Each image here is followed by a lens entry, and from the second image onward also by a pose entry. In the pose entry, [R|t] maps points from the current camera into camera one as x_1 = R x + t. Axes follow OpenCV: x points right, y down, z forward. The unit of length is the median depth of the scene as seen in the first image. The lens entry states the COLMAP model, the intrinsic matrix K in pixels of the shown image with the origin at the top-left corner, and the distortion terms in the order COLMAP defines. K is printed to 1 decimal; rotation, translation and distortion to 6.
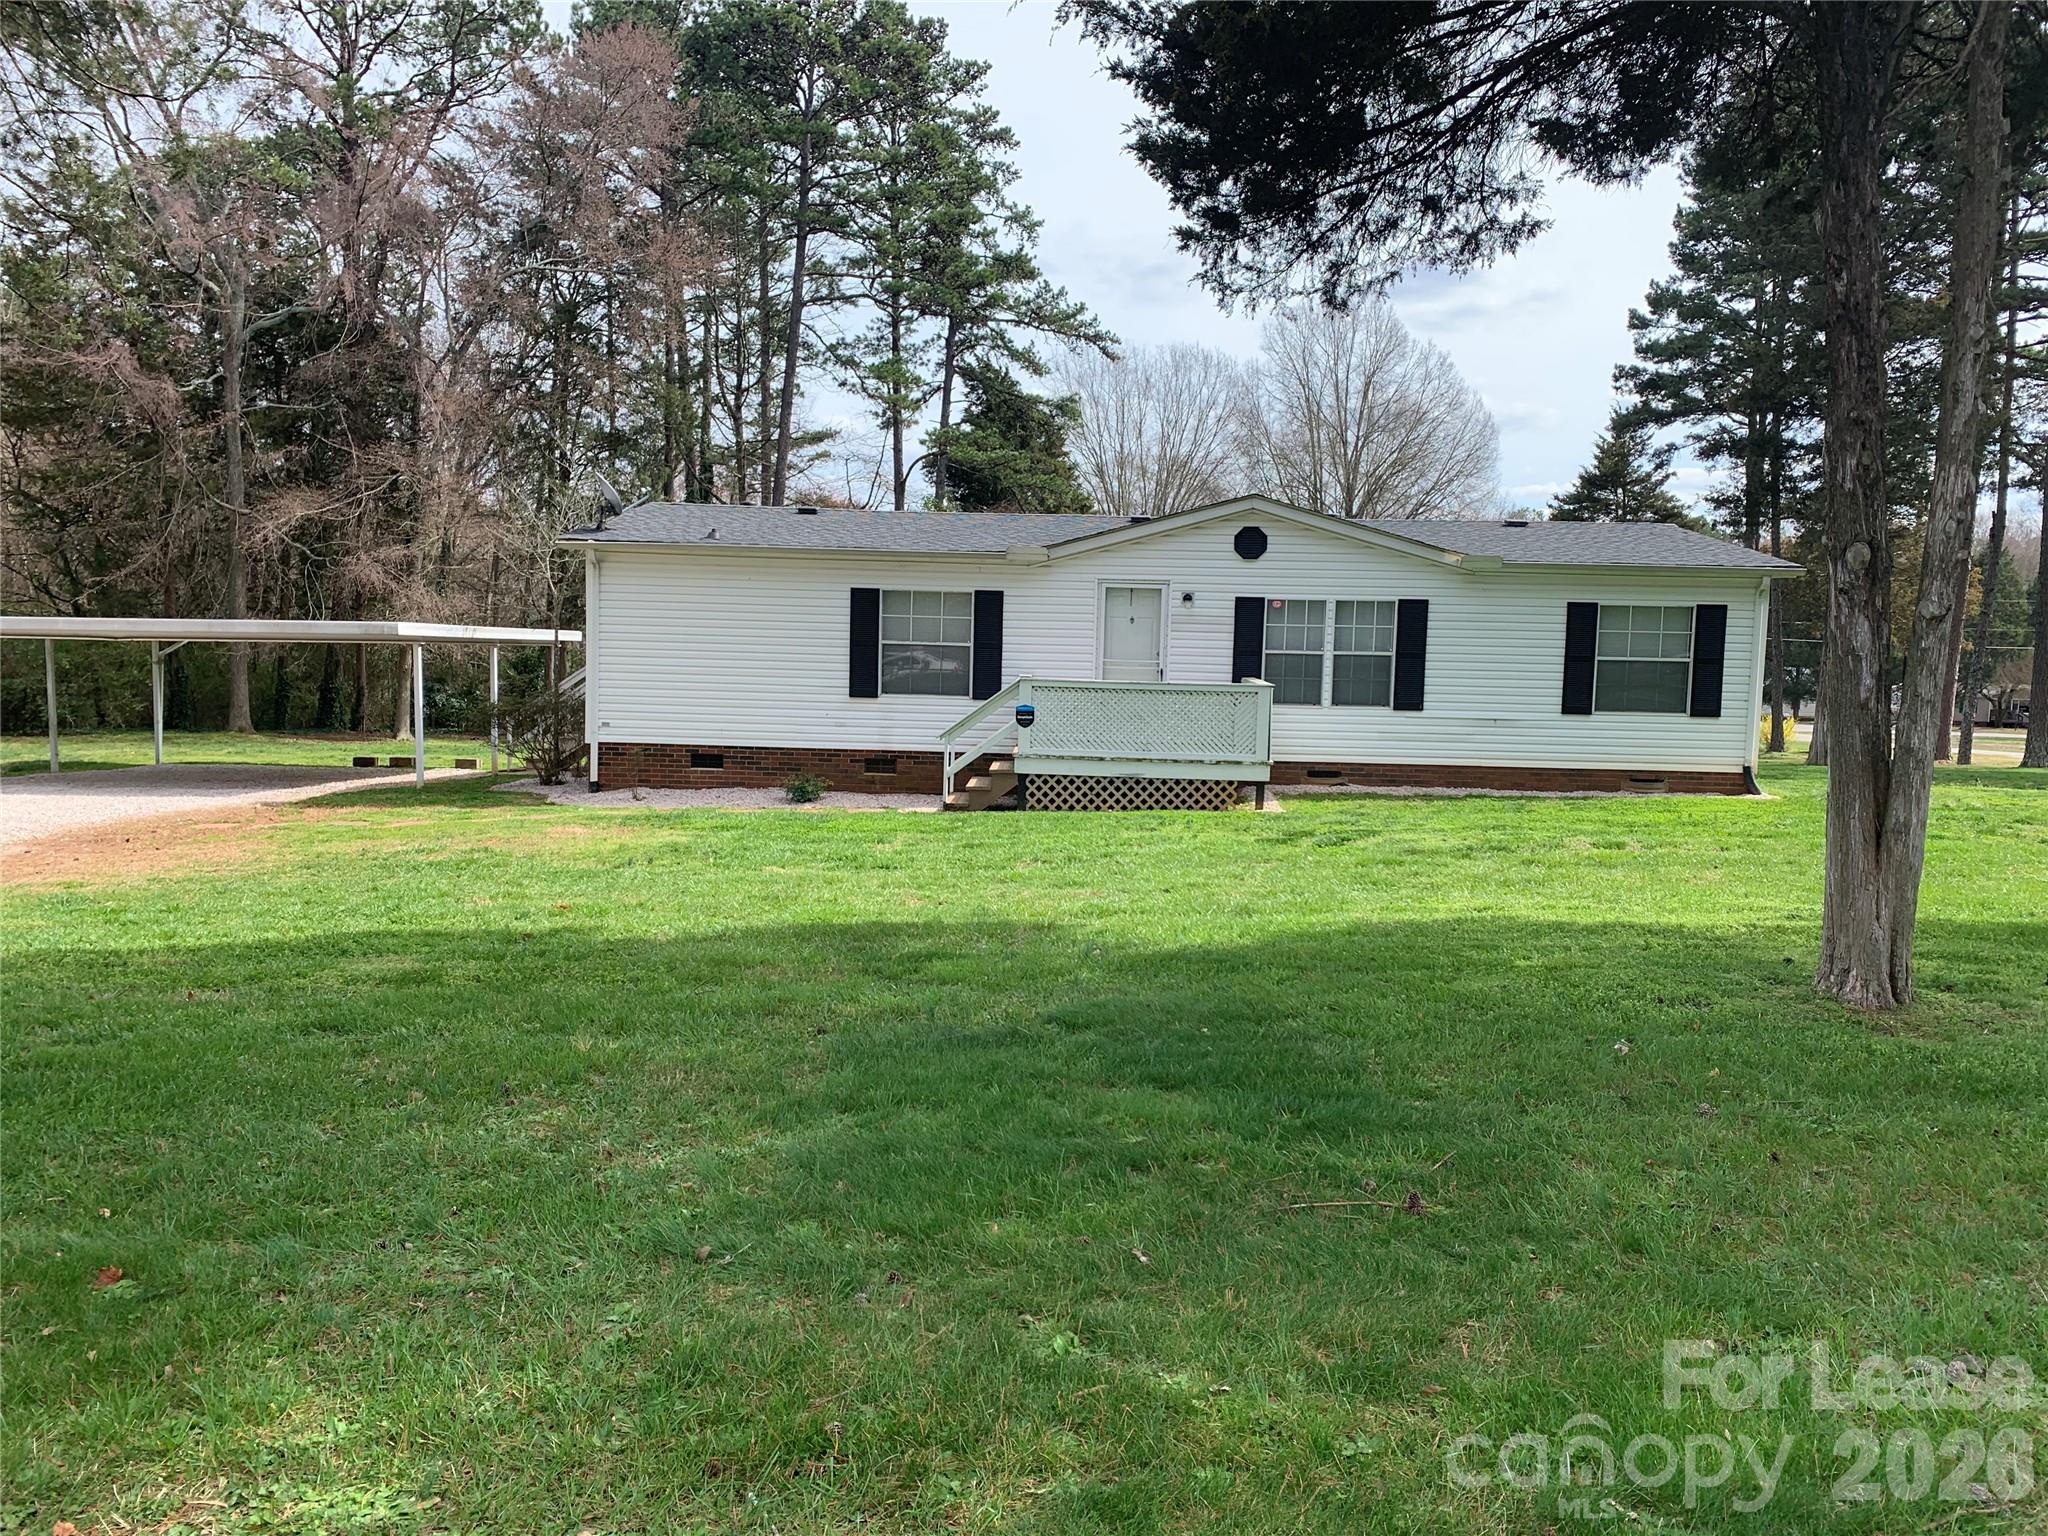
lens RADIAL K [[1567.6, 0, 1024.0], [0, 1567.6, 768.0], [0, 0, 1]] dist [0.085414, -0.114148]
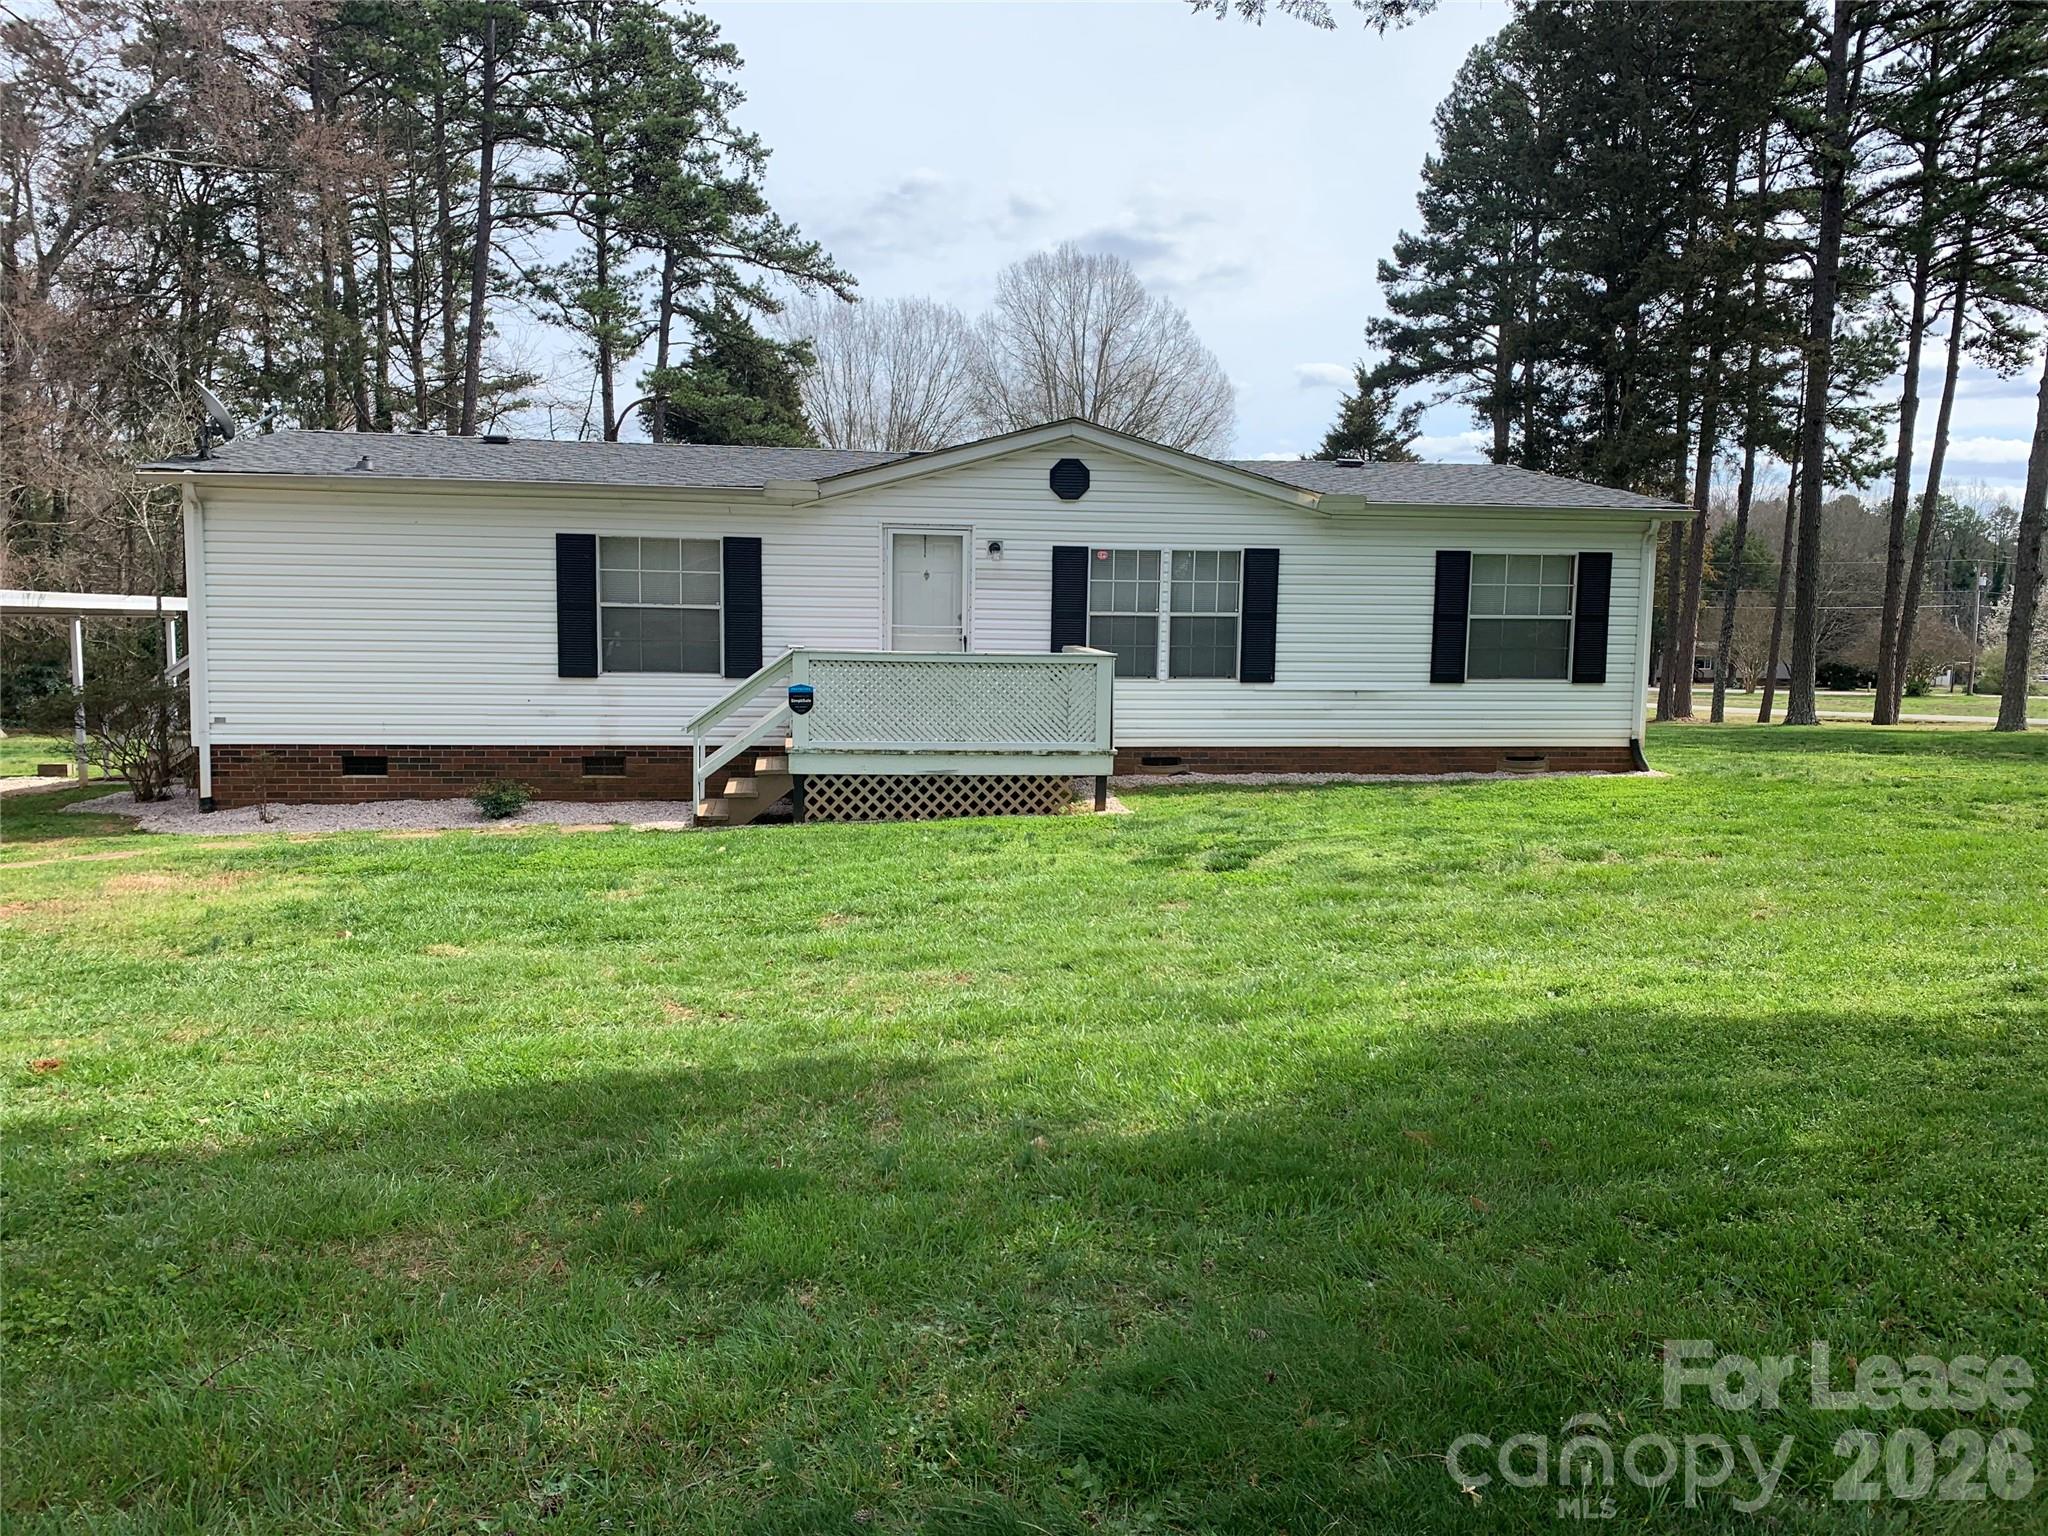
lens RADIAL K [[1567.6, 0, 1024.0], [0, 1567.6, 768.0], [0, 0, 1]] dist [0.085414, -0.114148]
pose [[0.984905, -0.028179, 0.170785, -0.021662], [0.024846, 0.999457, 0.021625, -0.012134], [-0.171301, -0.017056, 0.985071, 0.200419]]
